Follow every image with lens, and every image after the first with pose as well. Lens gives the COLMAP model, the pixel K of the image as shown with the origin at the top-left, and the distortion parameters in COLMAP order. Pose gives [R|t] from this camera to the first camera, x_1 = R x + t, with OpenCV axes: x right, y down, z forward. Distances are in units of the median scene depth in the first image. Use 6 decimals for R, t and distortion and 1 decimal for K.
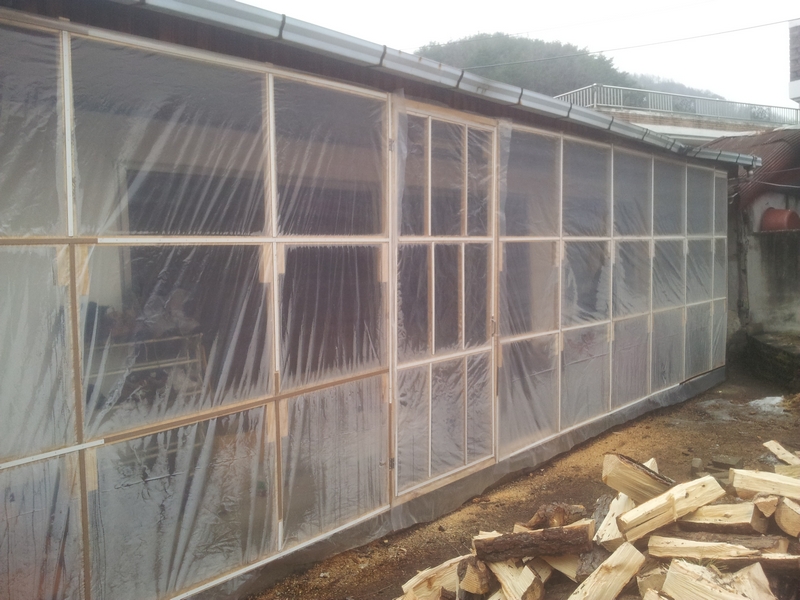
lens RADIAL K [[702.0, 0, 397.3], [0, 702.0, 310.4], [0, 0, 1]] dist [0.021681, -0.078850]
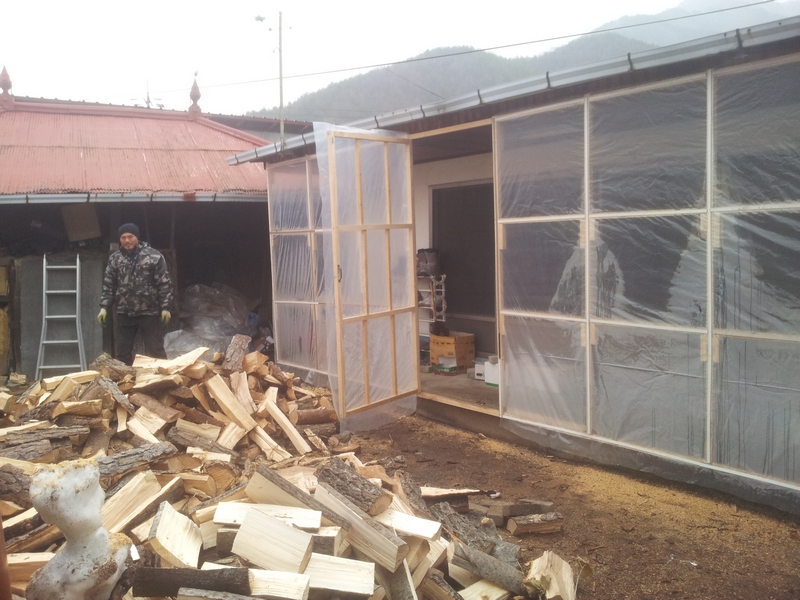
lens RADIAL K [[702.0, 0, 396.5], [0, 702.0, 303.0], [0, 0, 1]] dist [0.021681, -0.078850]
pose [[-0.180380, 0.120749, -0.976157, 1.131236], [-0.046891, 0.990252, 0.131157, -0.097519], [0.982479, 0.069431, -0.172960, 0.908286]]
